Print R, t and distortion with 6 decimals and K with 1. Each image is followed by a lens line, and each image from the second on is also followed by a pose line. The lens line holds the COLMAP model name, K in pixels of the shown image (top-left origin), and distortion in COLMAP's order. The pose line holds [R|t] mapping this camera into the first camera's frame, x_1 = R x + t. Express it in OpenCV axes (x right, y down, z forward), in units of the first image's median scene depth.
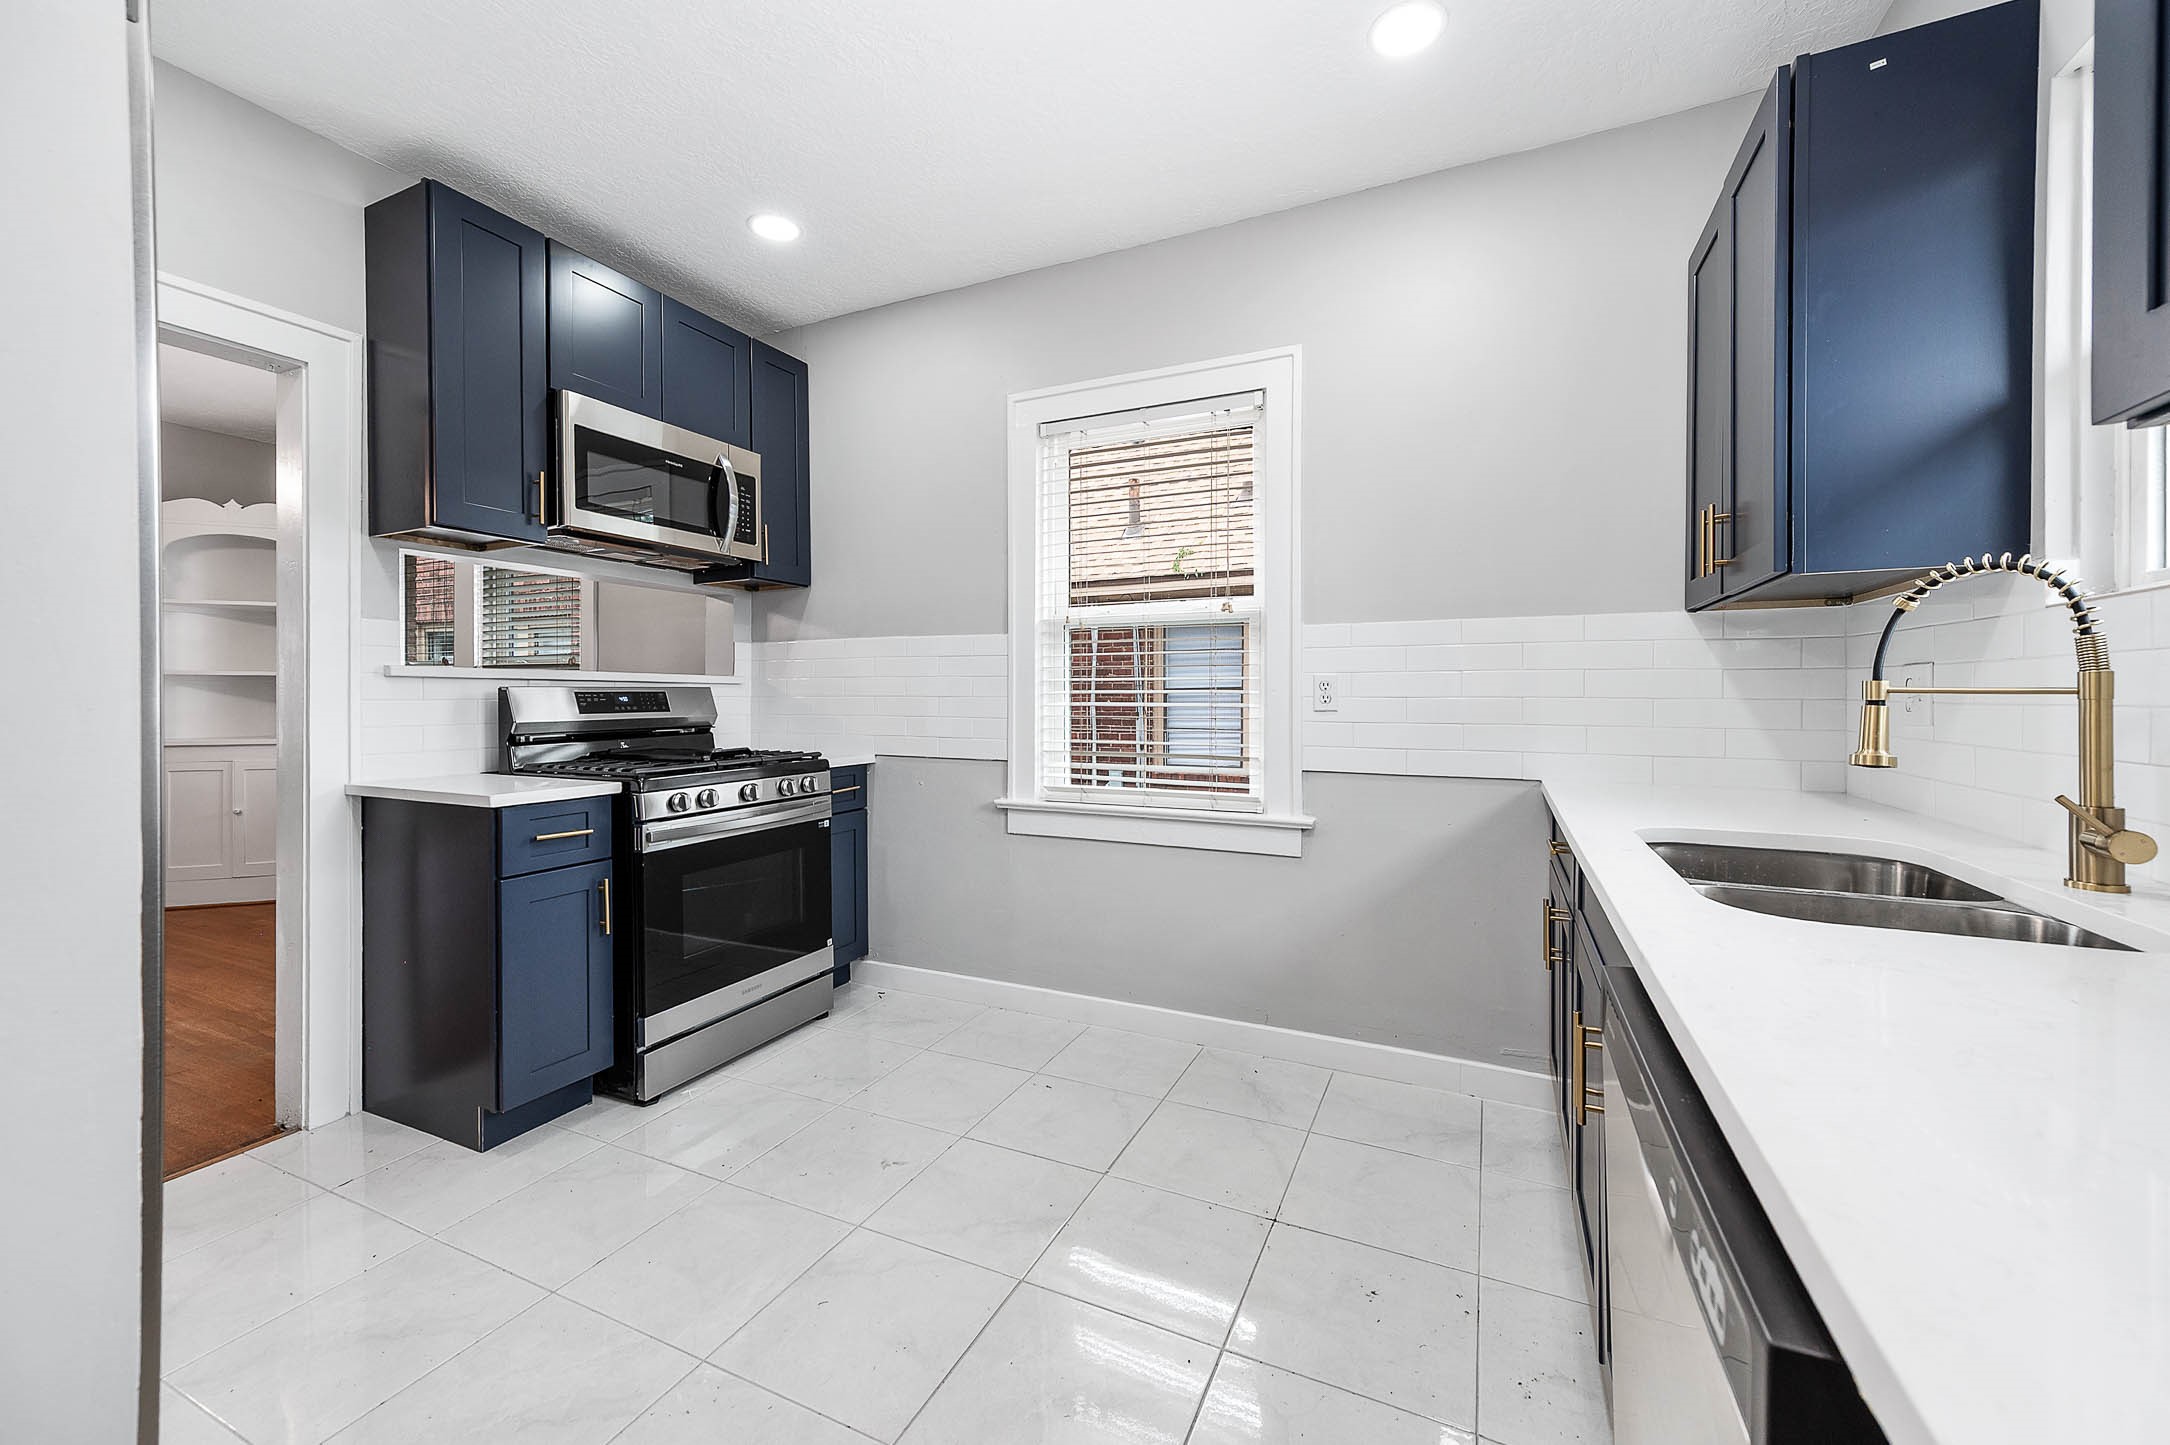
lens RADIAL K [[859.6, 0, 1081.0], [0, 859.6, 706.7], [0, 0, 1]] dist [0.012058, 0.000117]
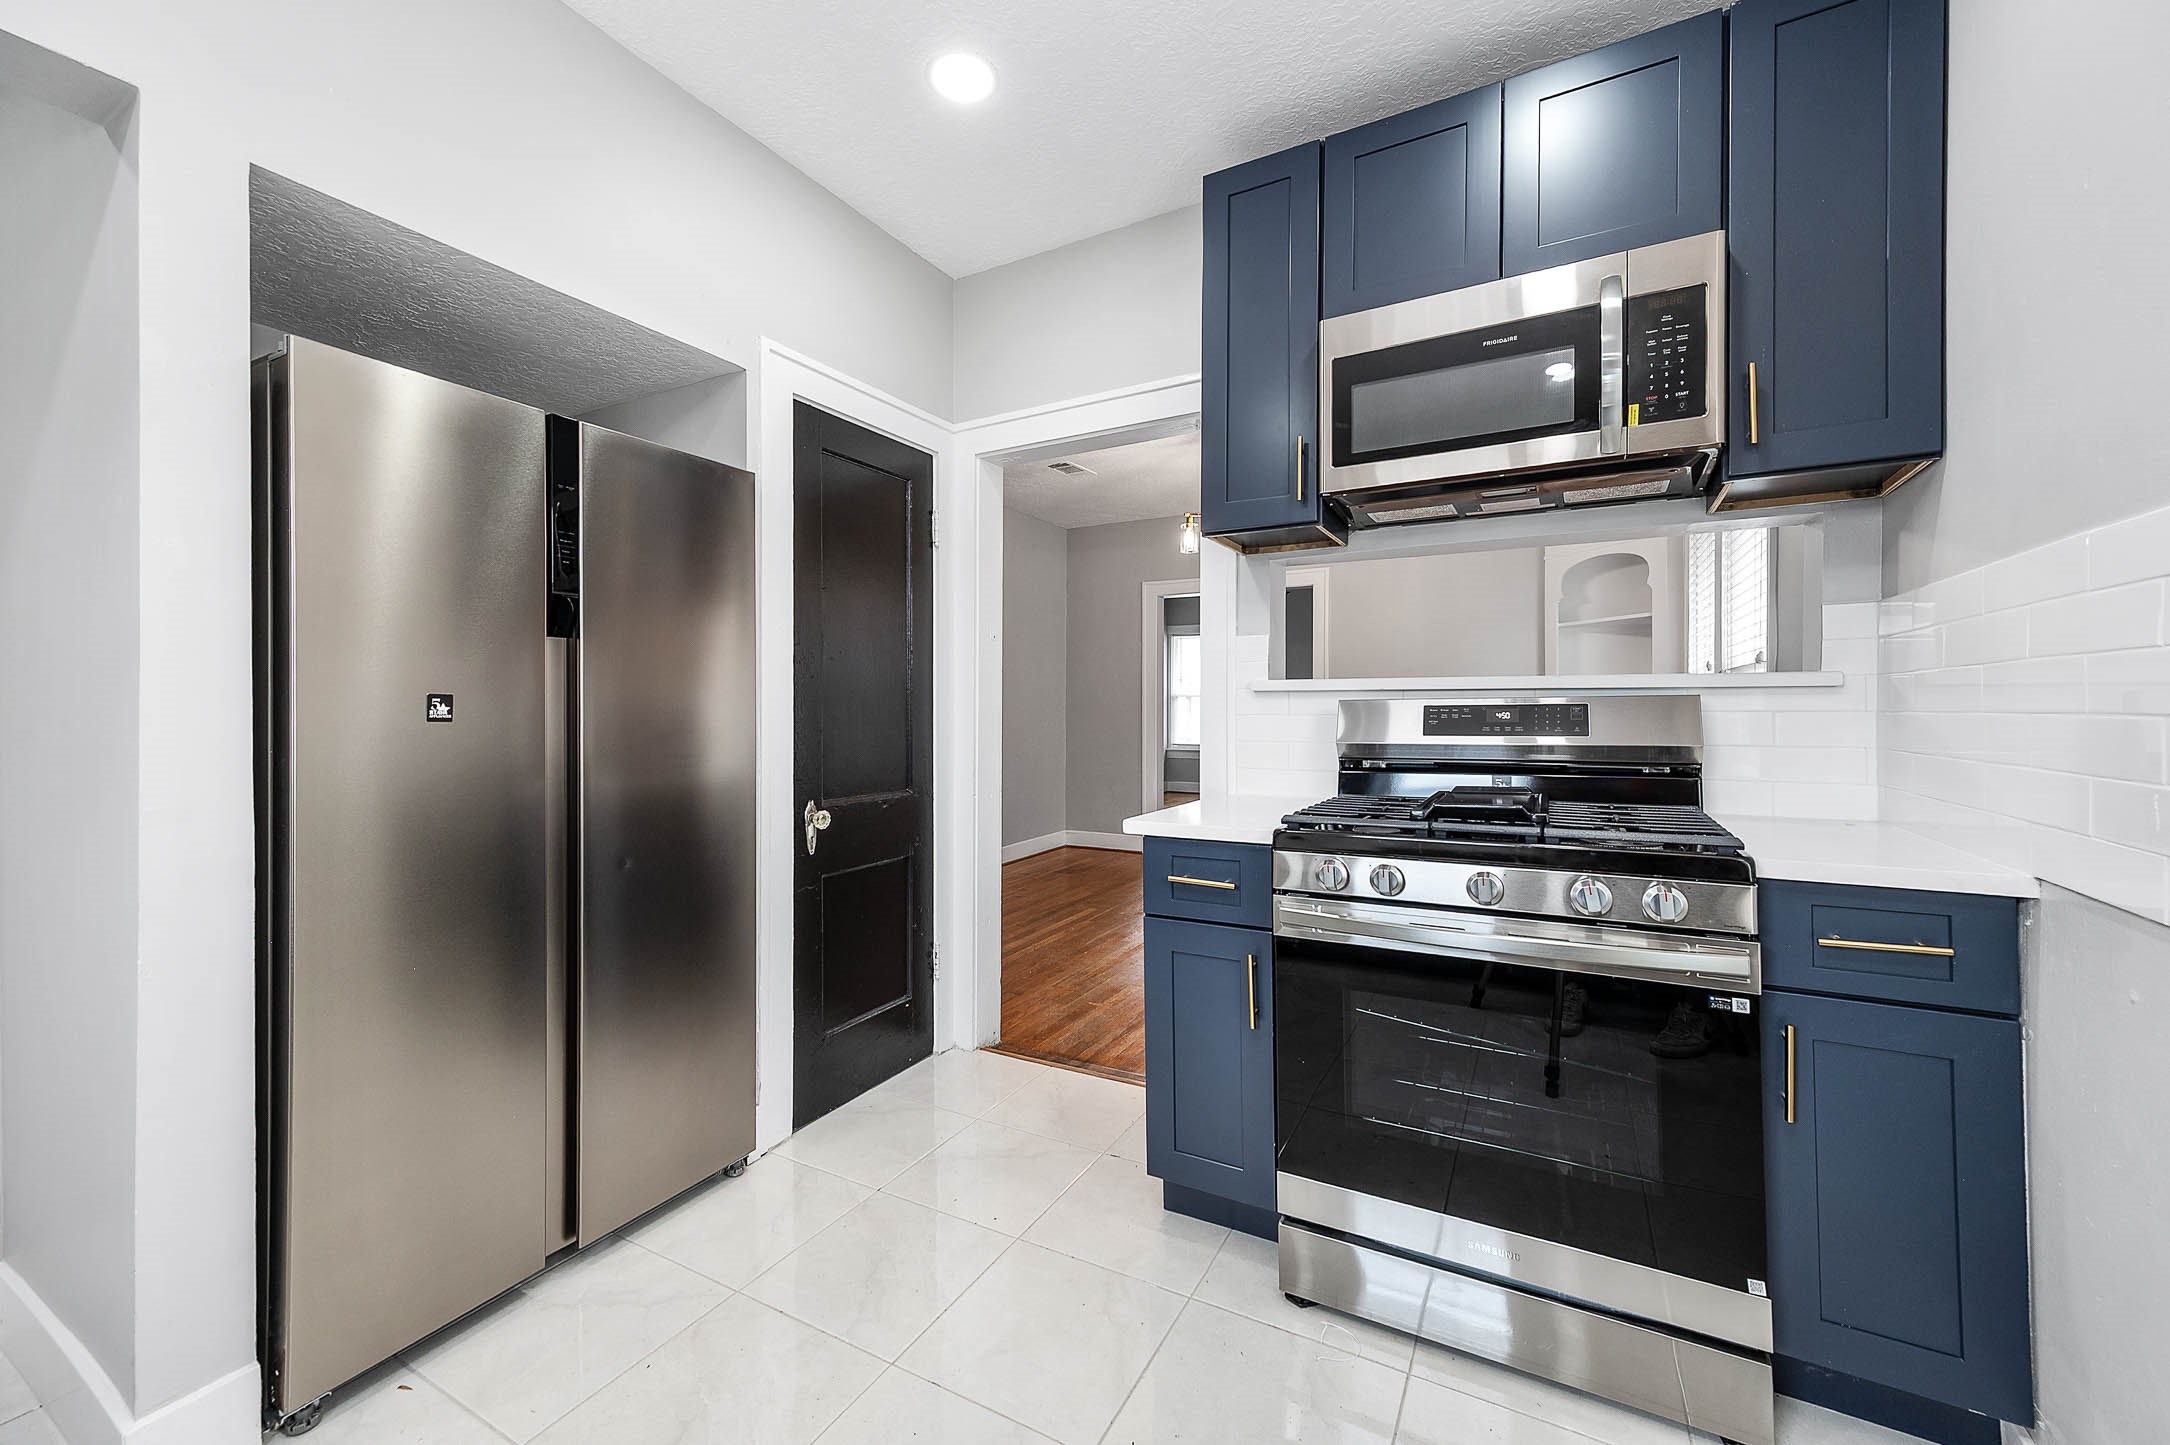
lens RADIAL K [[859.6, 0, 1082.5], [0, 859.6, 714.7], [0, 0, 1]] dist [0.012058, 0.000117]
pose [[-0.074334, 0.006001, -0.997215, 0.165822], [-0.004517, 0.999970, 0.006354, -0.012321], [0.997223, 0.004977, -0.074305, 0.712036]]
